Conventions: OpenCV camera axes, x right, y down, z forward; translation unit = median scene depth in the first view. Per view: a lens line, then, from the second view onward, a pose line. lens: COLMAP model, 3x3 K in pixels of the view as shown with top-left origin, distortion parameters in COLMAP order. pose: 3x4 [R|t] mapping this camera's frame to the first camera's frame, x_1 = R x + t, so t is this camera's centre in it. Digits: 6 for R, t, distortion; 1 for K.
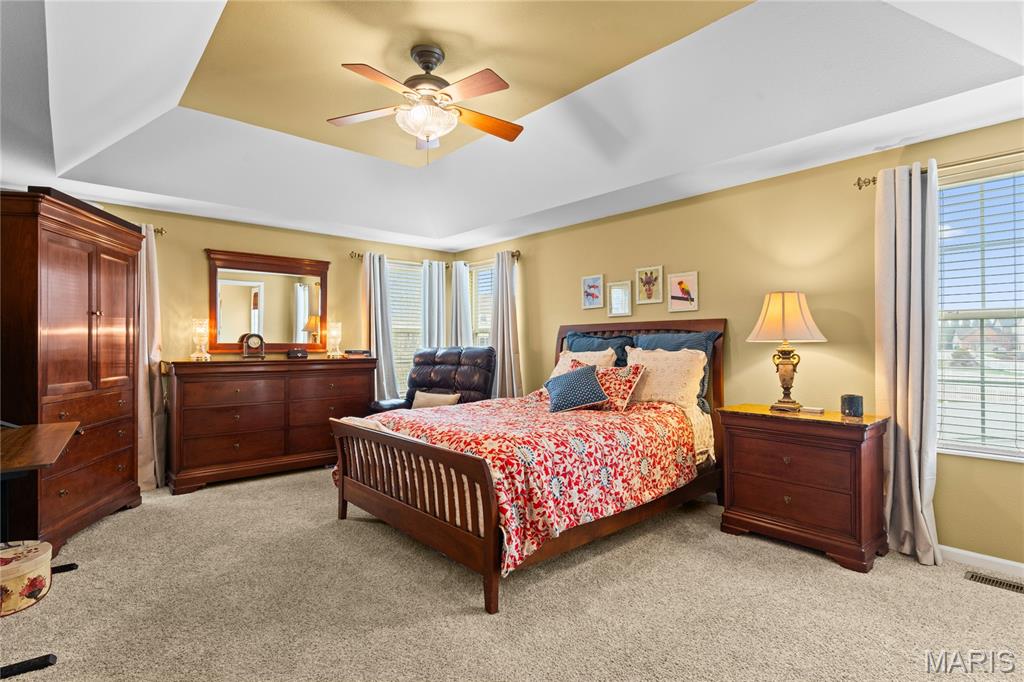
lens RADIAL K [[495.7, 0, 512.0], [0, 495.7, 341.0], [0, 0, 1]] dist [0.000106, 0.000042]
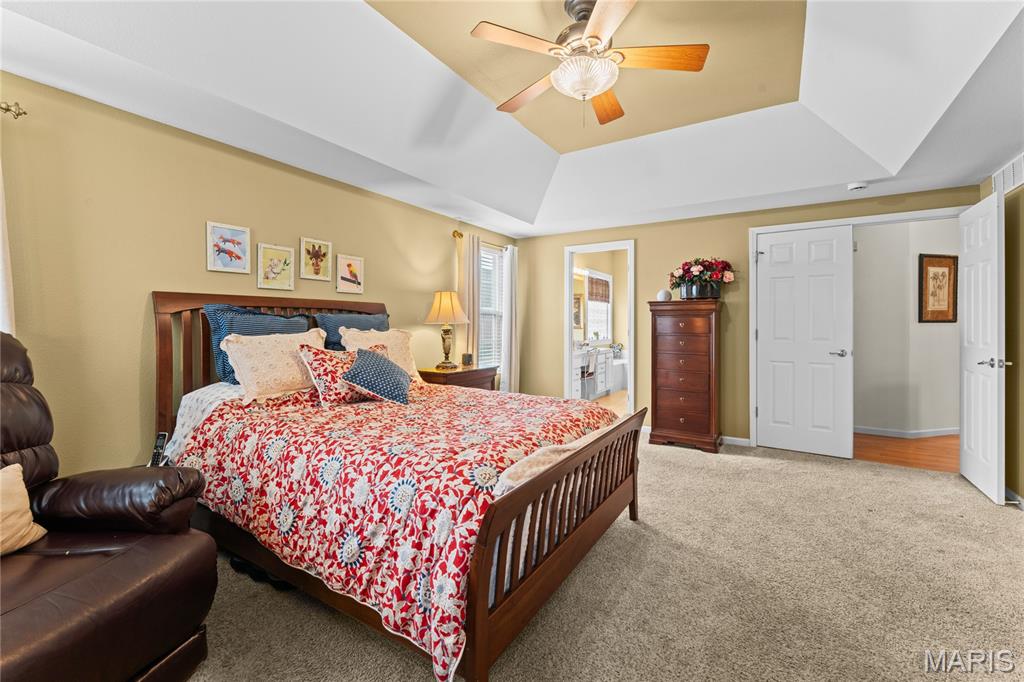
lens RADIAL K [[438.3, 0, 514.7], [0, 438.3, 327.7], [0, 0, 1]] dist [-0.000323, -0.000034]
pose [[-0.278768, 0.002142, 0.960356, -0.638323], [-0.004096, 0.999986, -0.003420, 0.014703], [-0.960350, -0.004887, -0.278755, 0.930421]]
